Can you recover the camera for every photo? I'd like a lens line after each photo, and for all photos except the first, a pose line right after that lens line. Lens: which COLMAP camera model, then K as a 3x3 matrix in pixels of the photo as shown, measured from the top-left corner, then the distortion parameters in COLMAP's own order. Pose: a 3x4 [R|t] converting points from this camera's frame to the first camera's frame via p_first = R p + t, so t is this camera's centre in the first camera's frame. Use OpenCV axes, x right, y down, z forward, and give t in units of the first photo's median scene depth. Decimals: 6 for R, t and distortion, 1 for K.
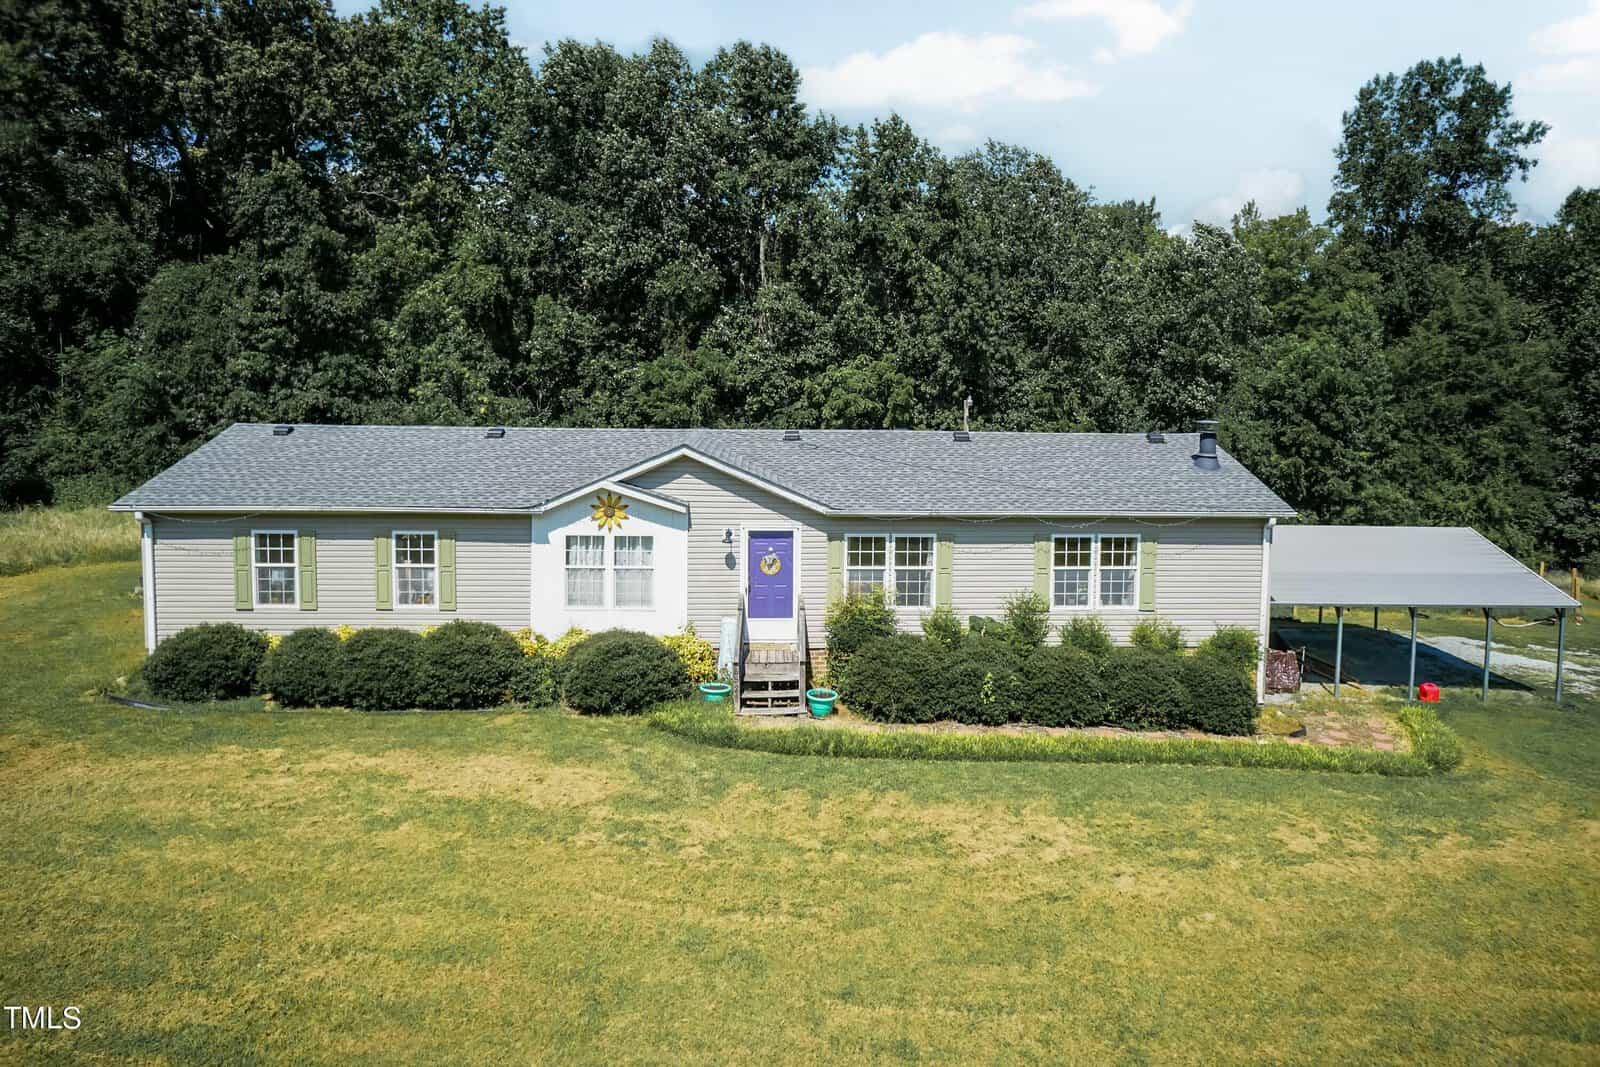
lens RADIAL K [[1110.9, 0, 827.1], [0, 1110.9, 460.6], [0, 0, 1]] dist [-0.013891, 0.004687]
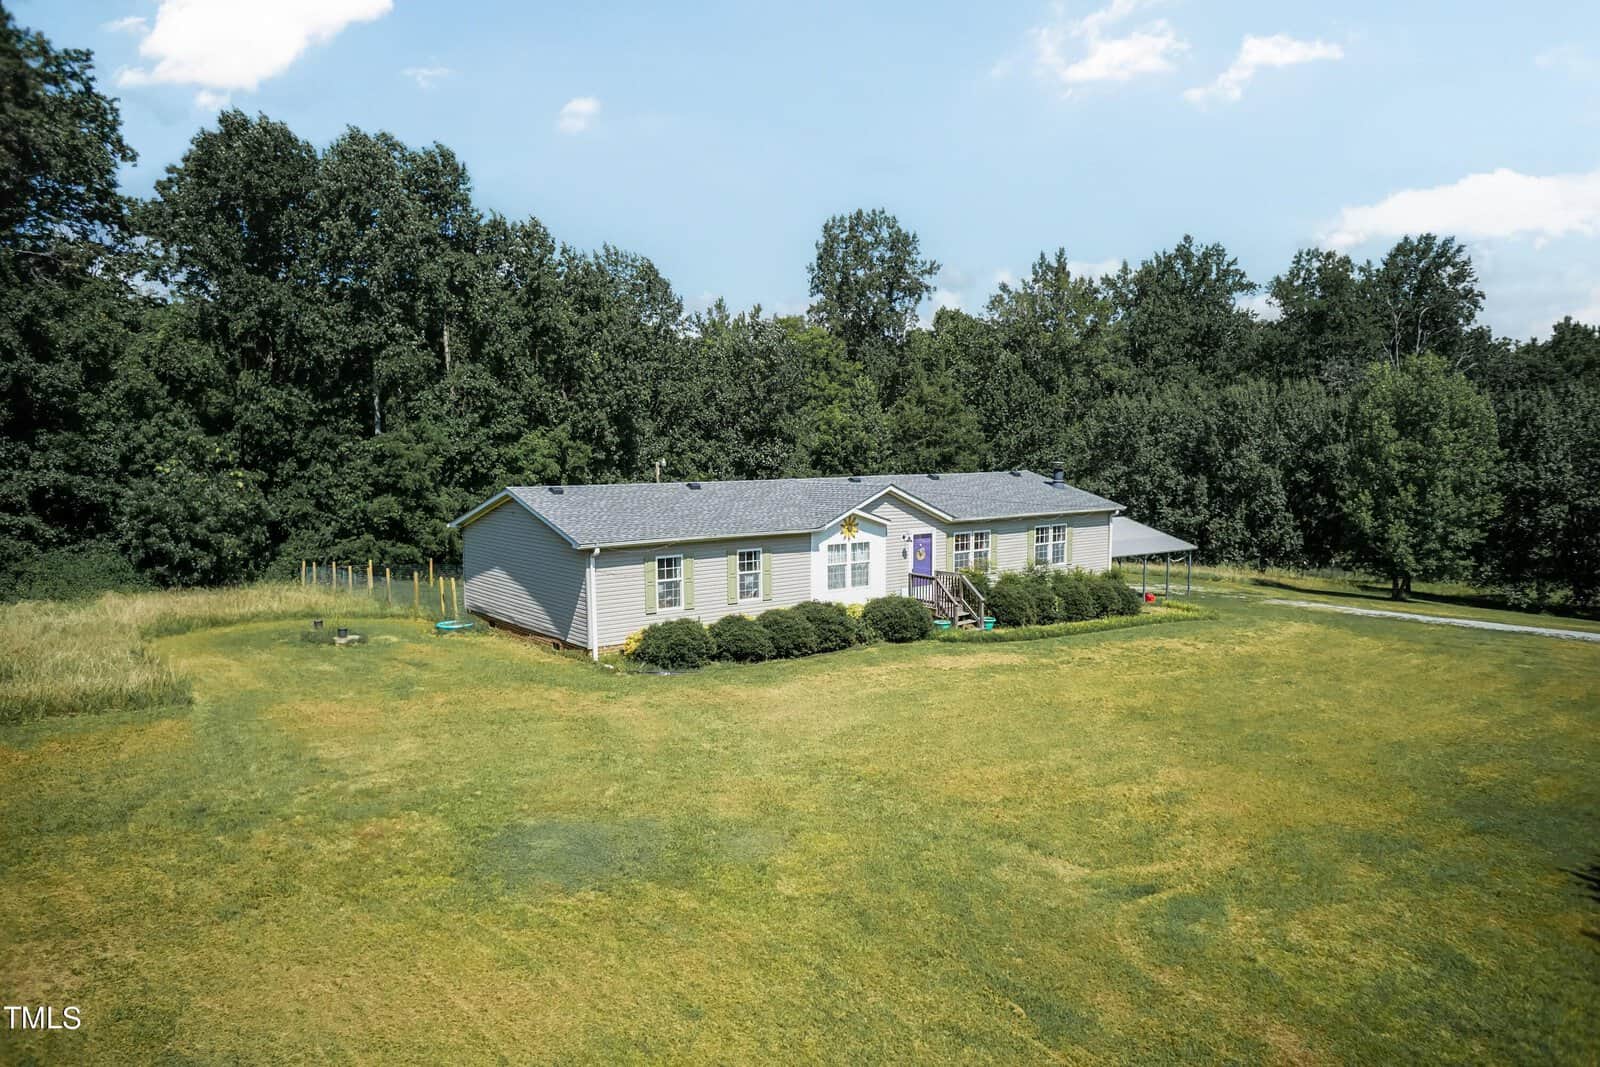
lens RADIAL K [[1074.6, 0, 800.0], [0, 1074.6, 533.5], [0, 0, 1]] dist [-0.002954, -0.000025]
pose [[0.827575, -0.066678, 0.557381, -1.108850], [0.061321, 0.997717, 0.028309, 0.005114], [-0.557996, 0.010752, 0.829774, -0.248987]]
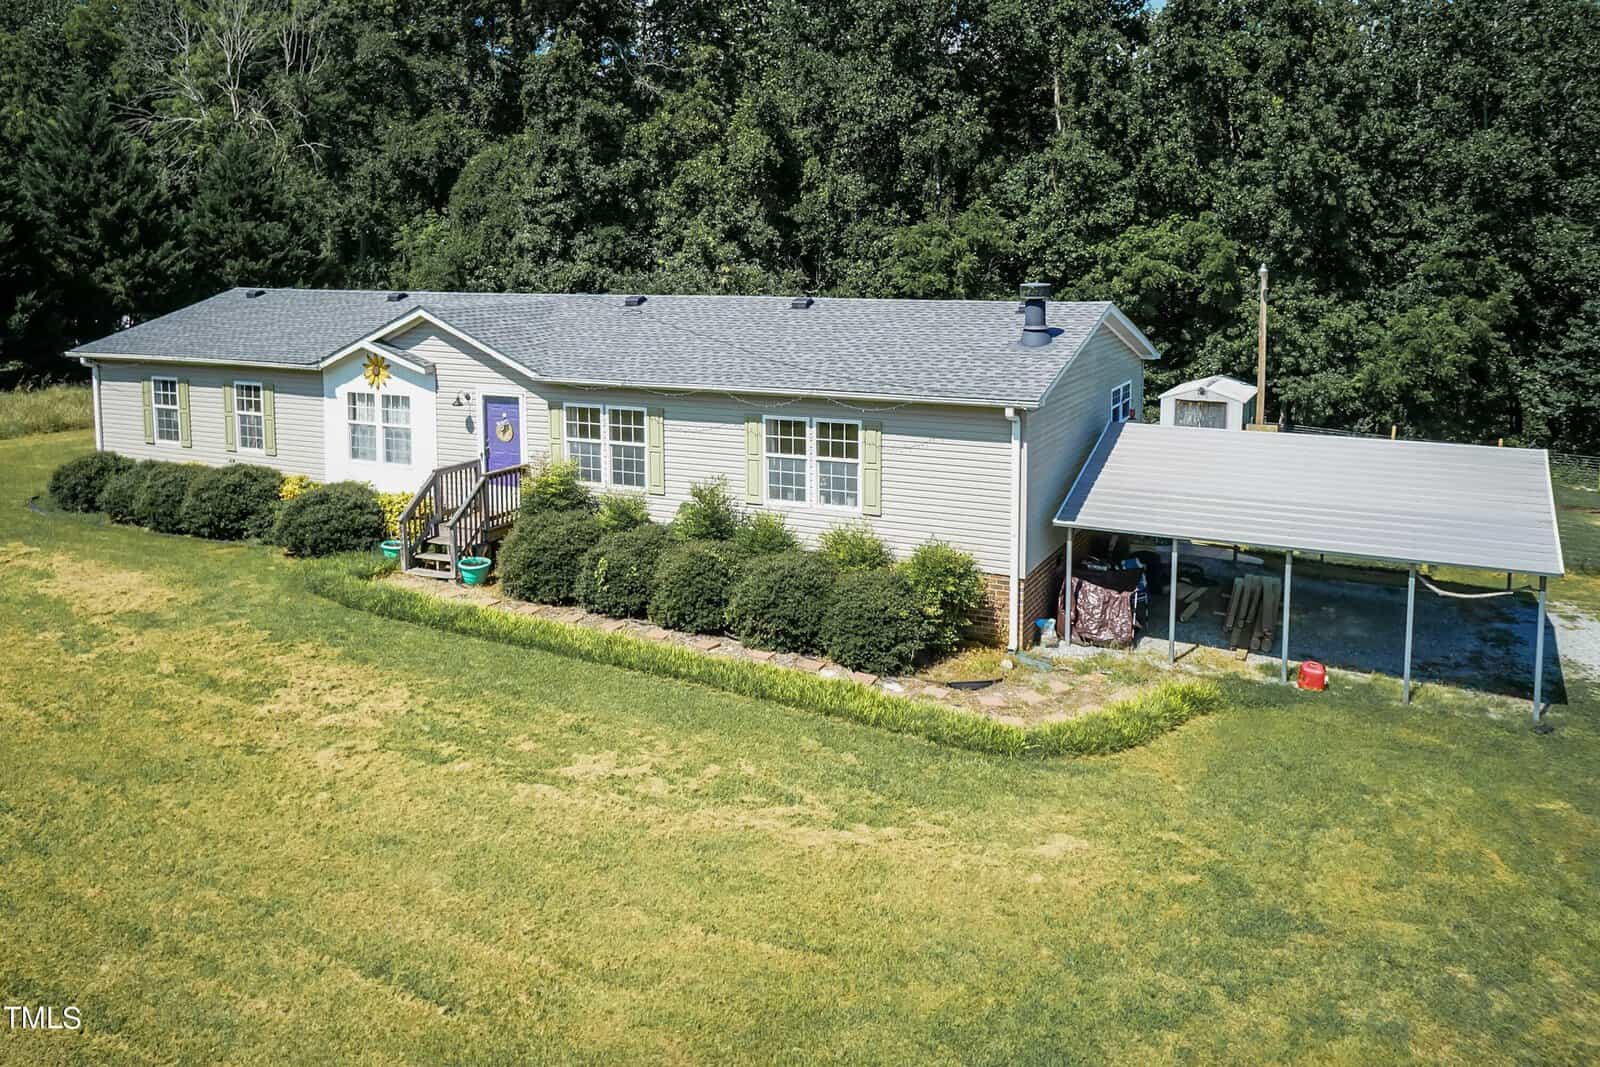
lens RADIAL K [[1290.1, 0, 776.1], [0, 1290.1, 373.4], [0, 0, 1]] dist [-0.031813, 0.002481]
pose [[0.868172, 0.034371, -0.495072, 0.712378], [-0.024201, 0.999344, 0.026941, 0.007267], [0.495673, -0.011408, 0.868434, 0.140309]]
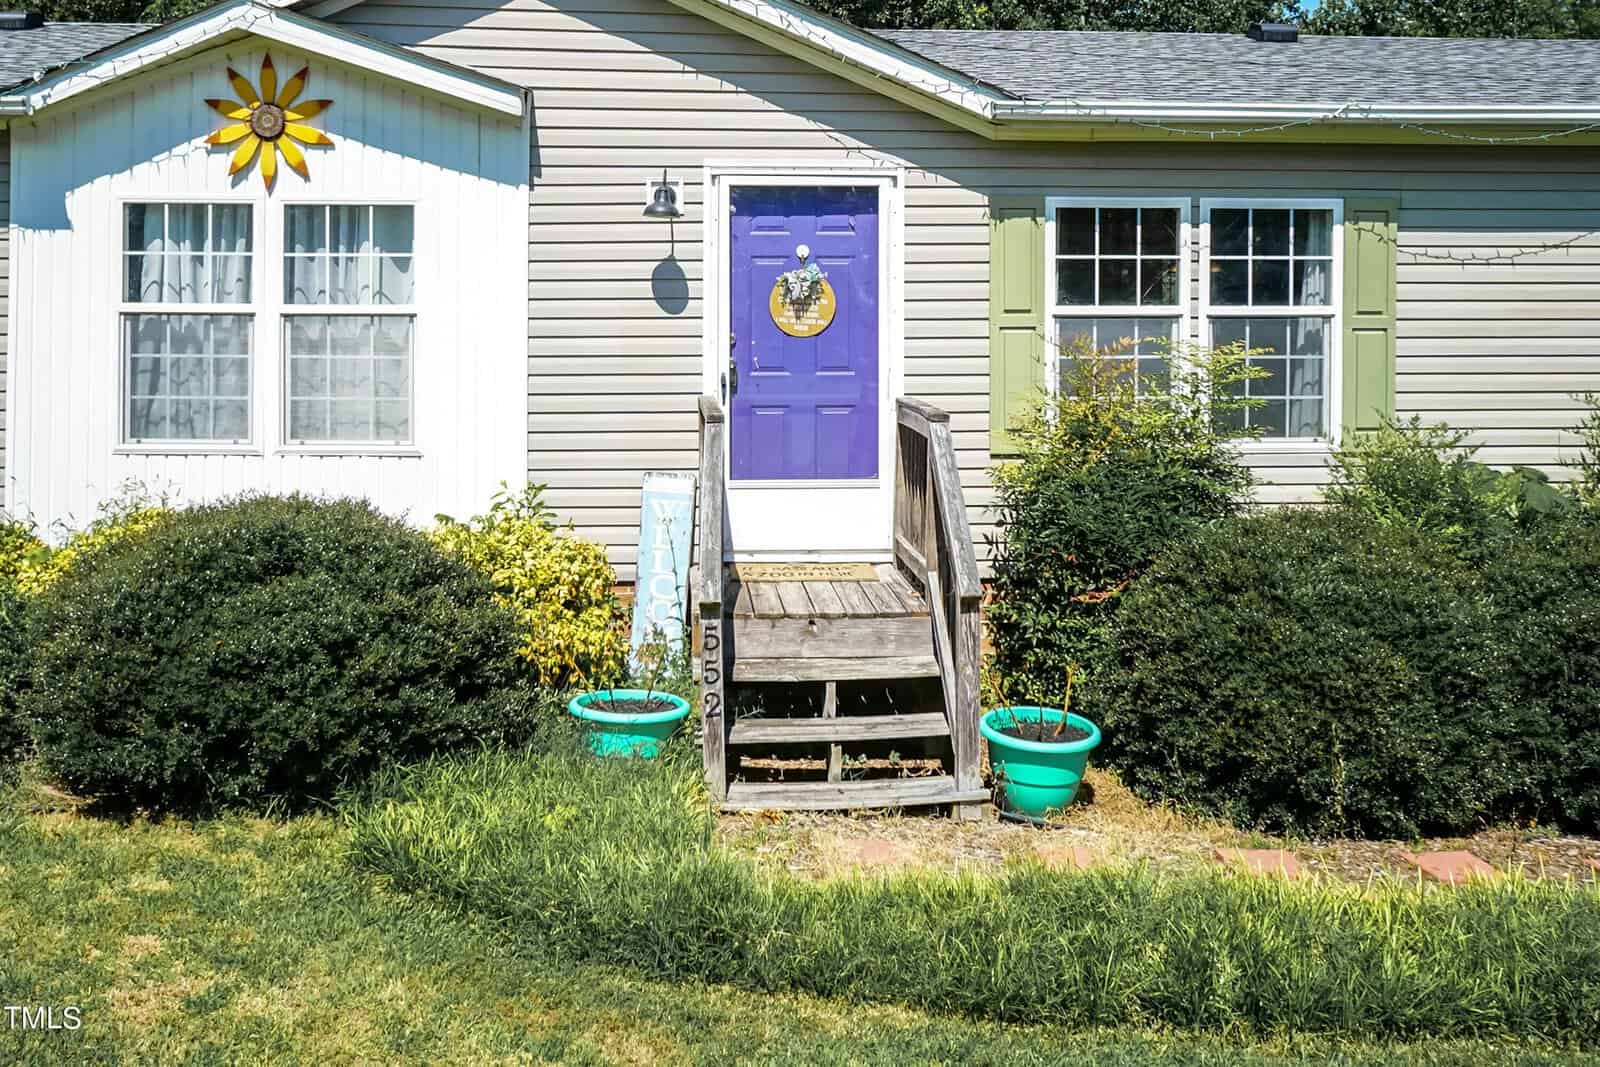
lens RADIAL K [[1560.7, 0, 739.8], [0, 1560.7, 318.6], [0, 0, 1]] dist [-0.029500, -0.002517]
pose [[0.999930, -0.009228, -0.007461, -0.064860], [0.008700, 0.997652, -0.067929, 0.127281], [0.008070, 0.067859, 0.997662, 0.575825]]
